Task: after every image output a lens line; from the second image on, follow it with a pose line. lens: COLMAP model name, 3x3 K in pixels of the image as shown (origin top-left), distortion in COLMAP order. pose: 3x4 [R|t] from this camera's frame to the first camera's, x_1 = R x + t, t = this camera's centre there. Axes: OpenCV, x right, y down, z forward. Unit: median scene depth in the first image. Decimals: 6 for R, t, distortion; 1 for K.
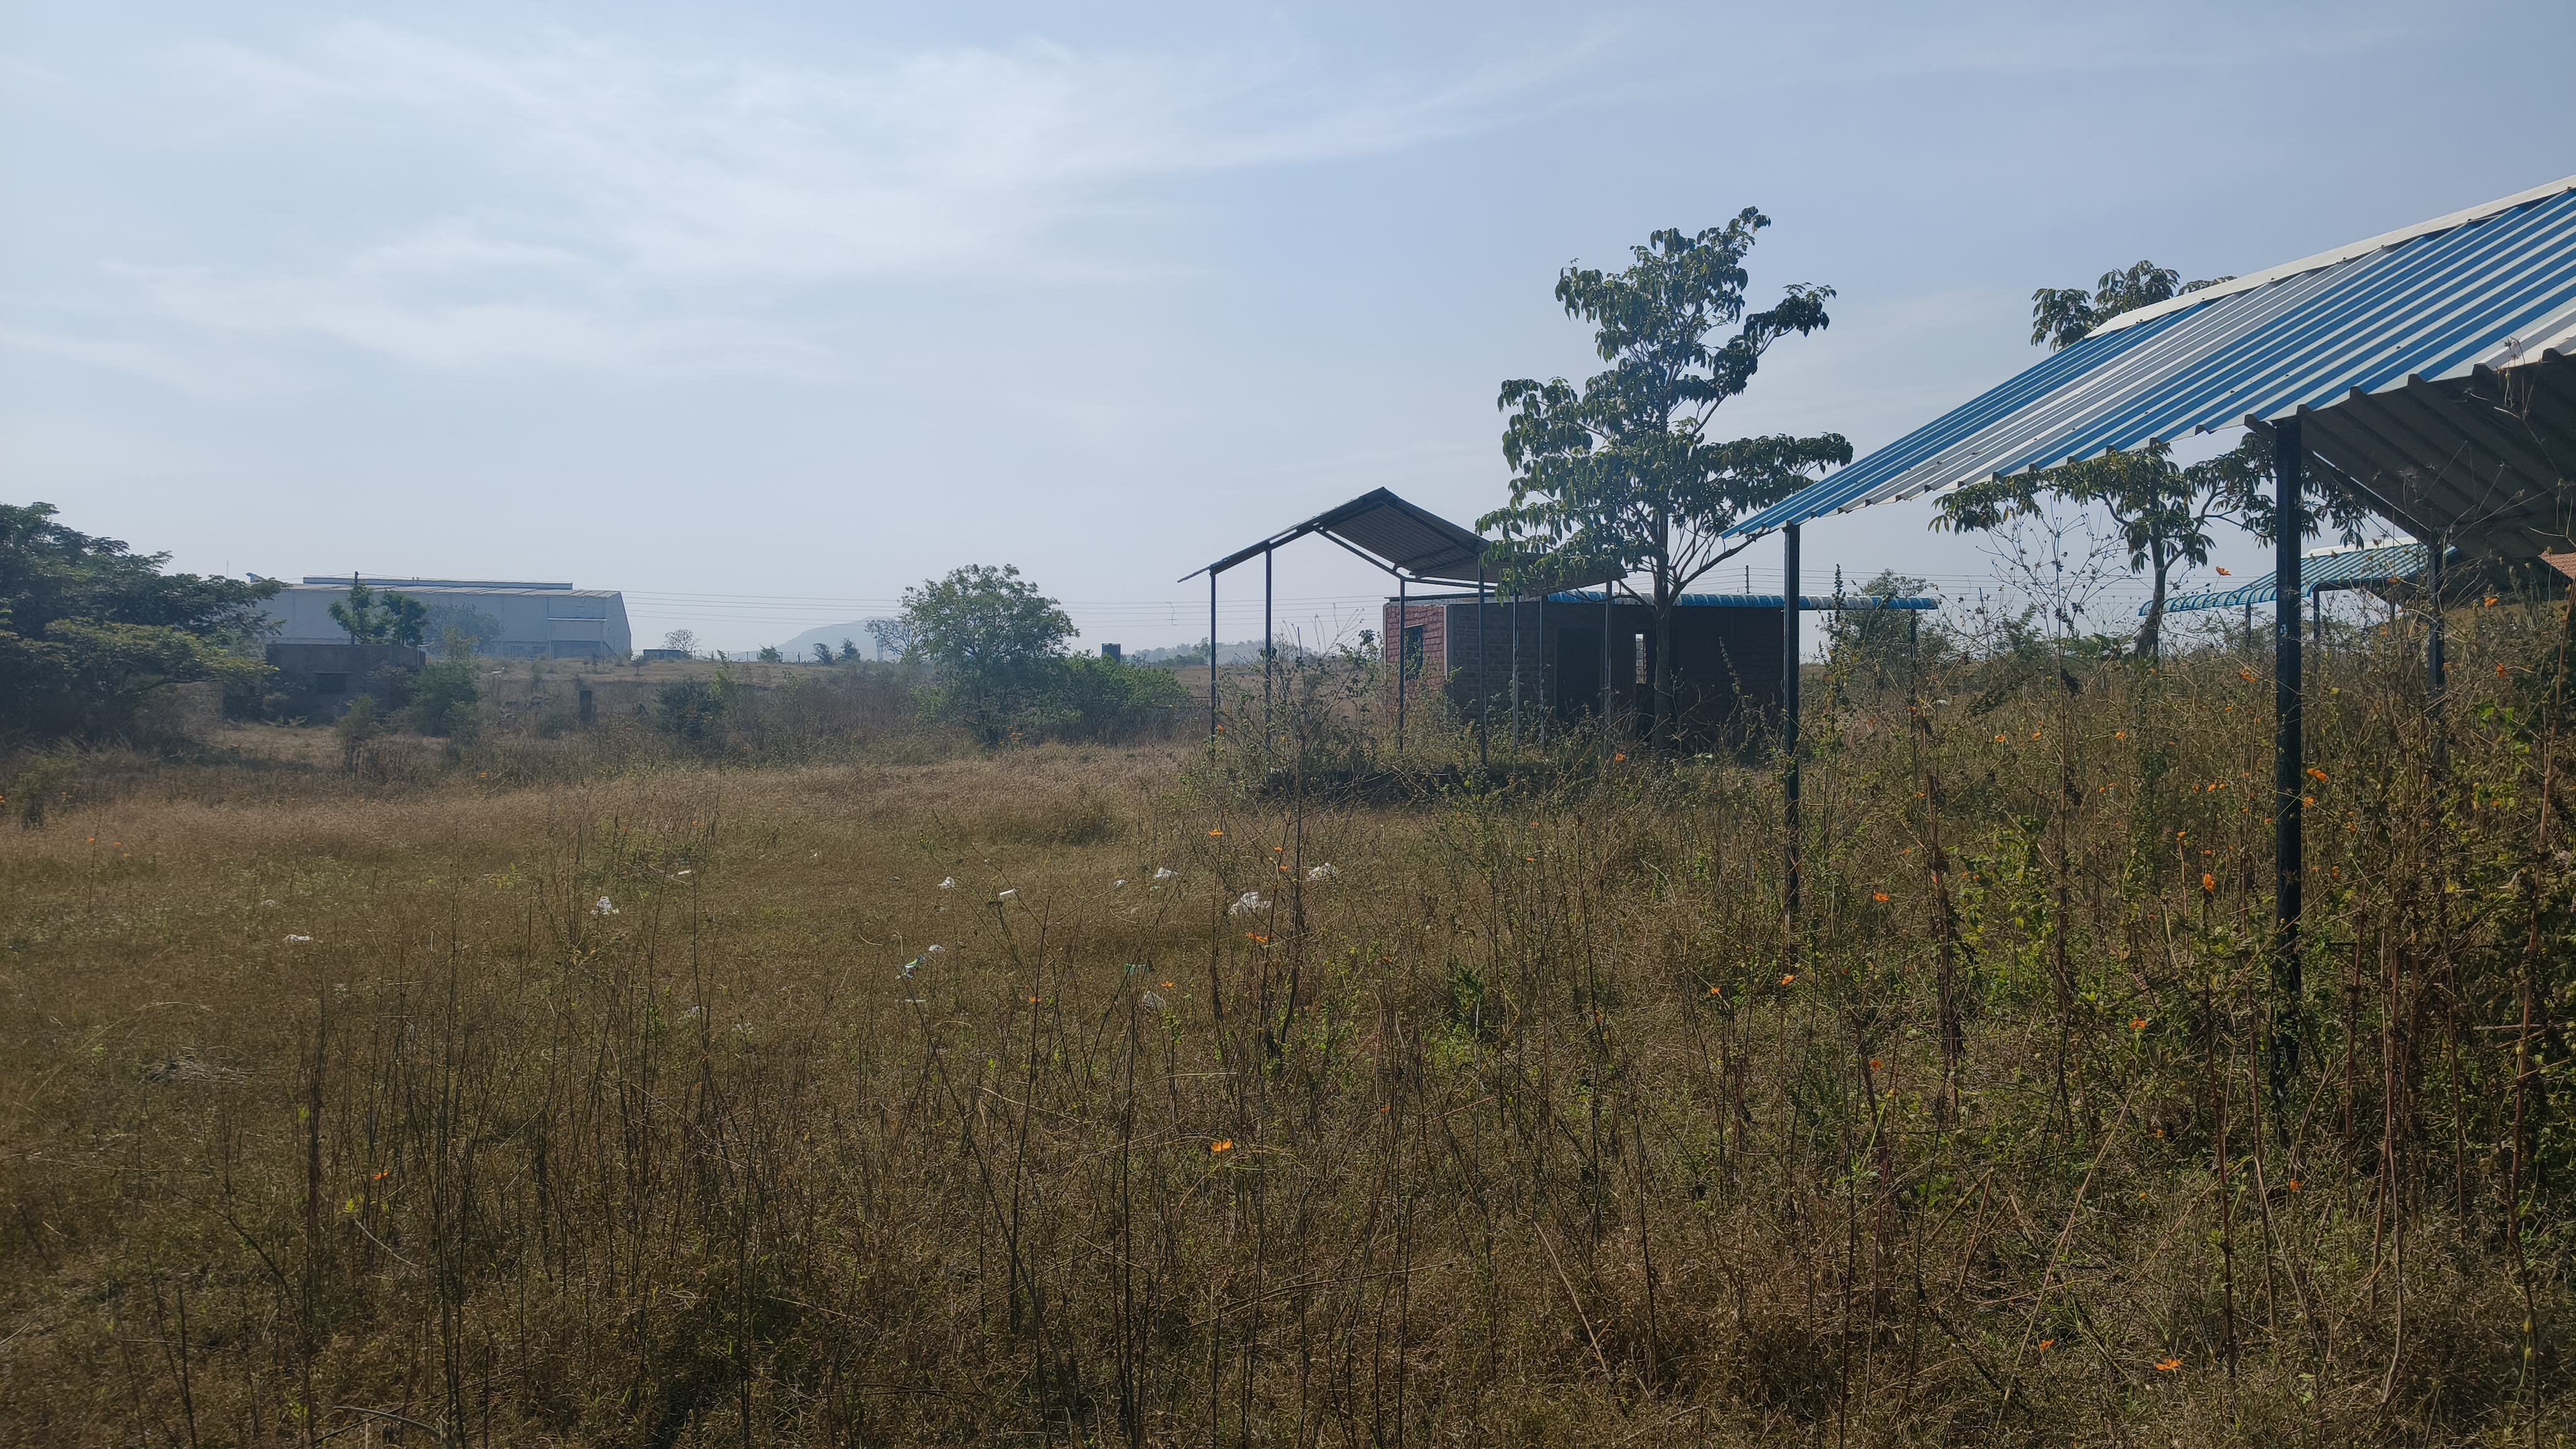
lens RADIAL K [[1998.7, 0, 1306.4], [0, 1998.7, 757.4], [0, 0, 1]] dist [0.052660, -0.122957]
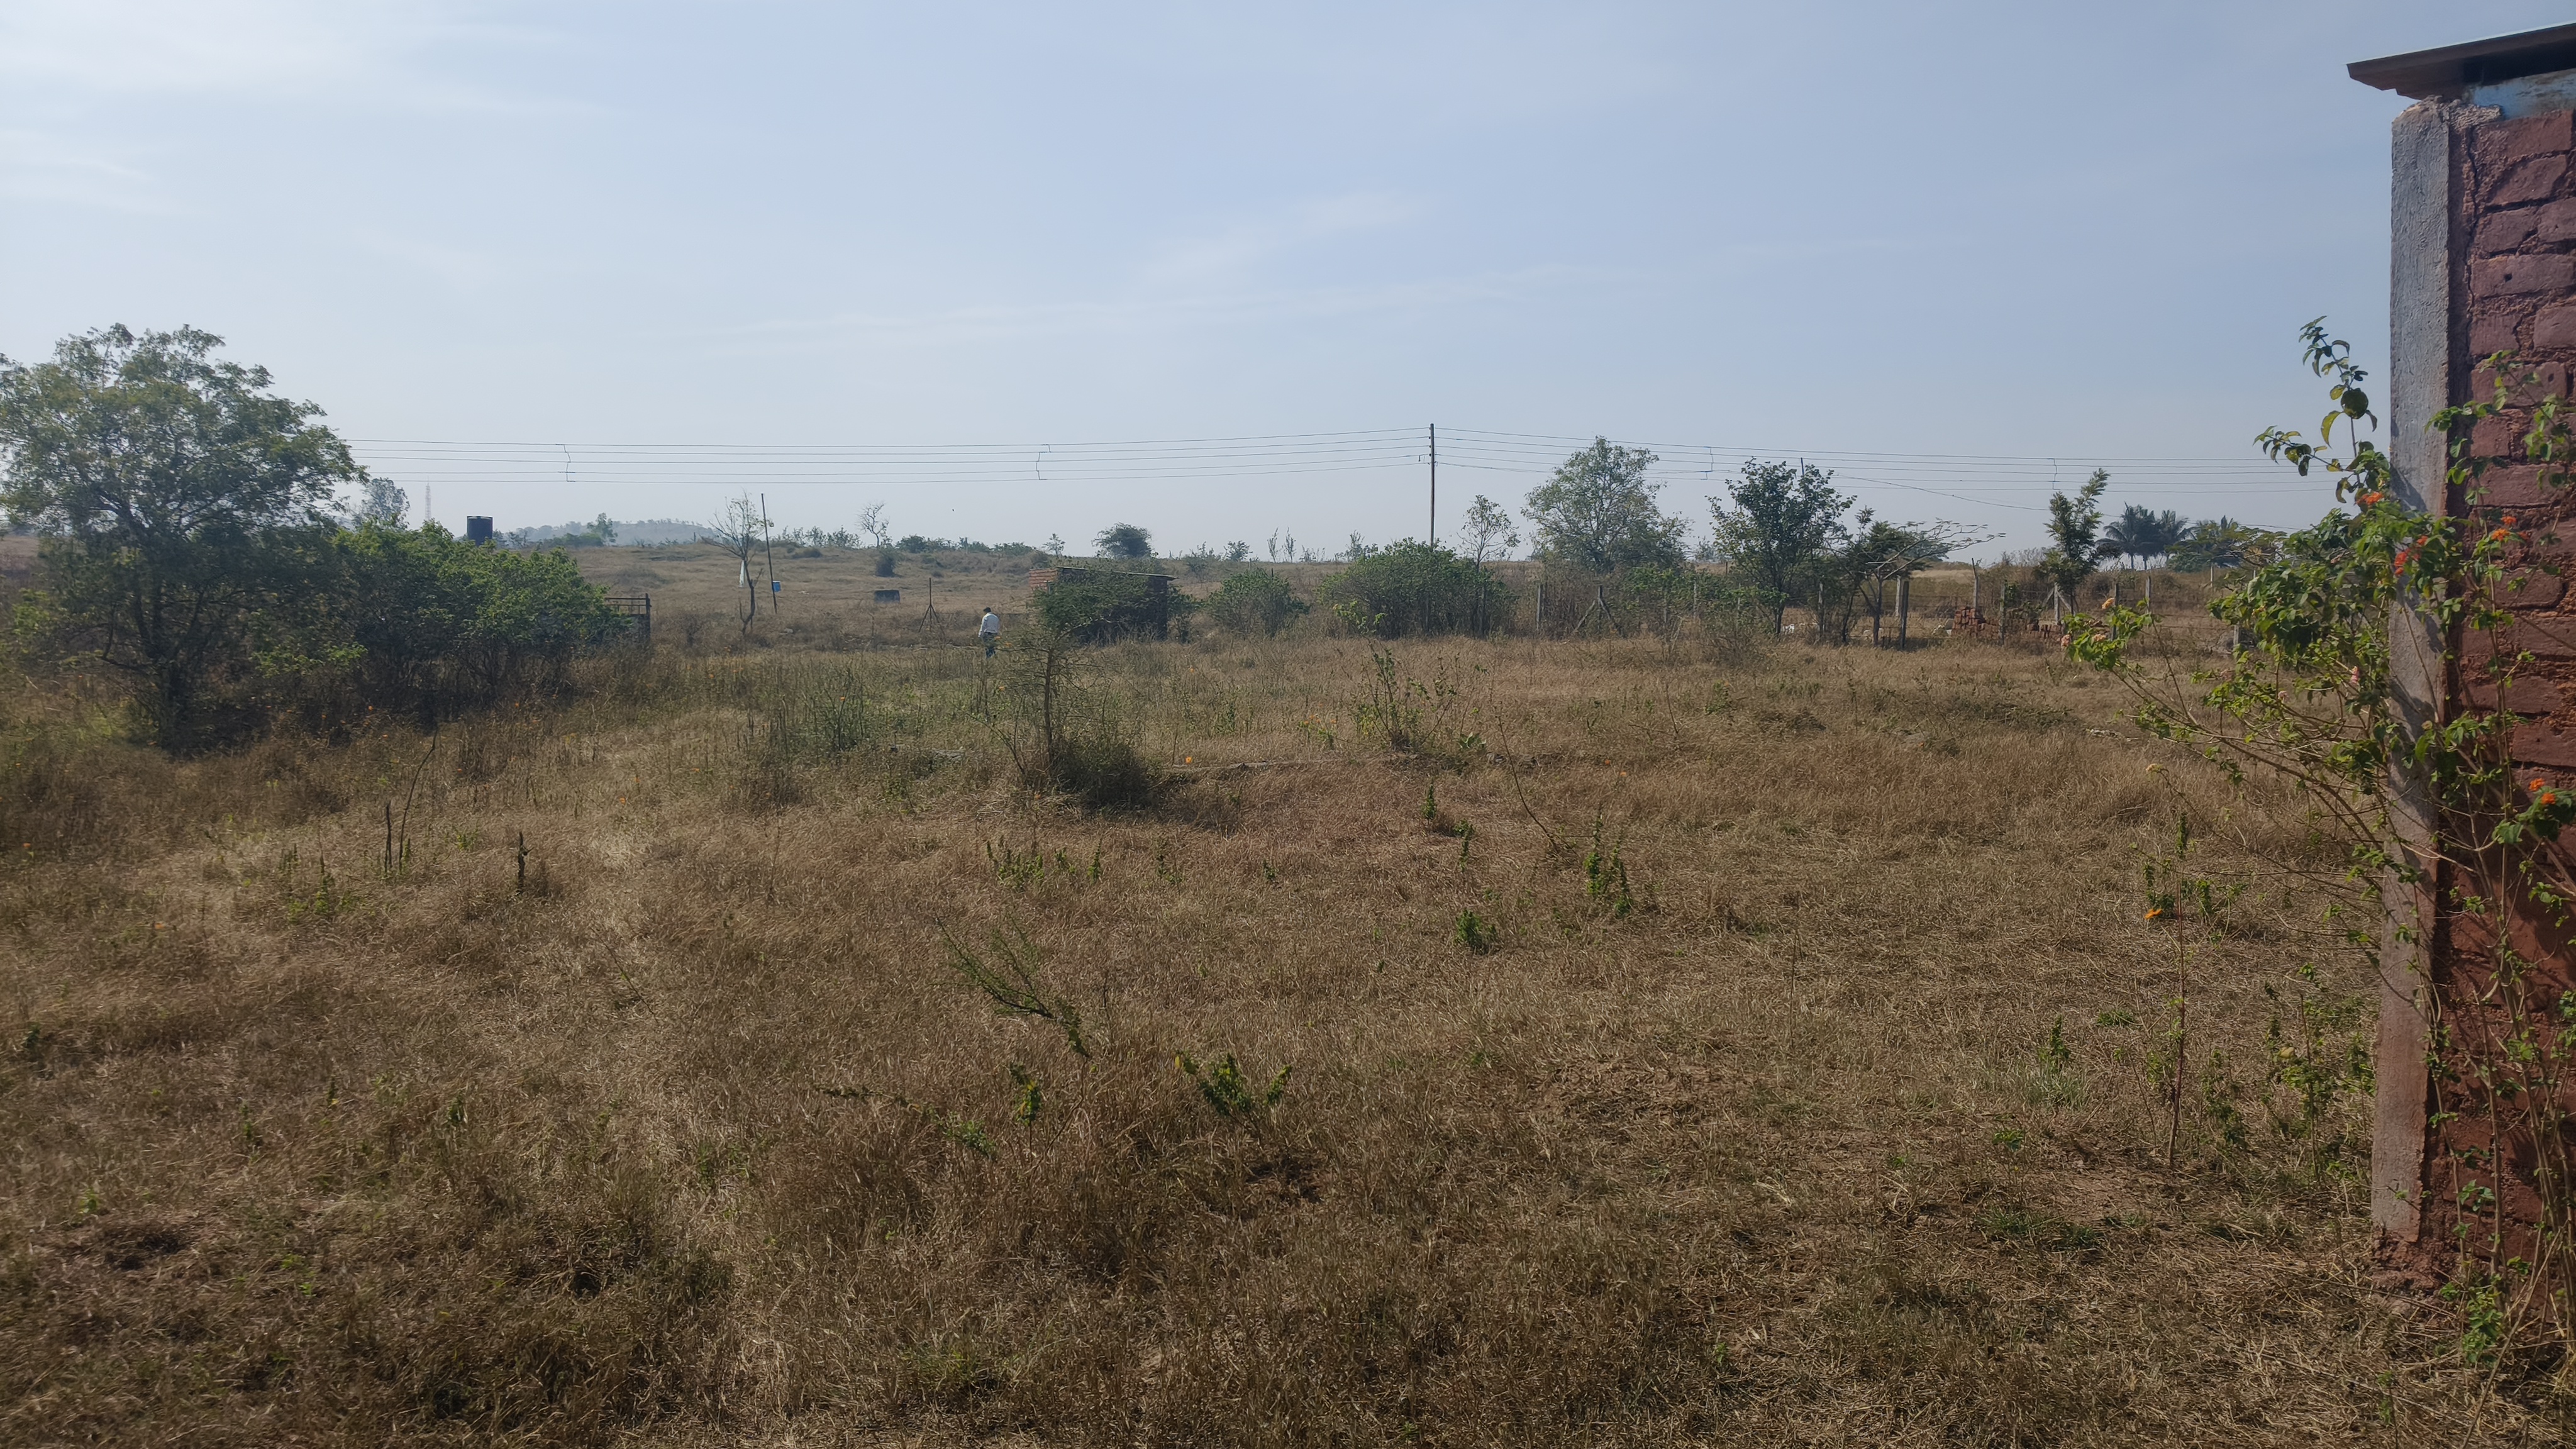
lens RADIAL K [[1998.7, 0, 1292.1], [0, 1998.7, 709.5], [0, 0, 1]] dist [0.052660, -0.122957]
pose [[0.962737, -0.004515, 0.270401, -0.202997], [-0.003557, 0.999563, 0.029353, -0.142679], [-0.270415, -0.029221, 0.962300, 3.143927]]
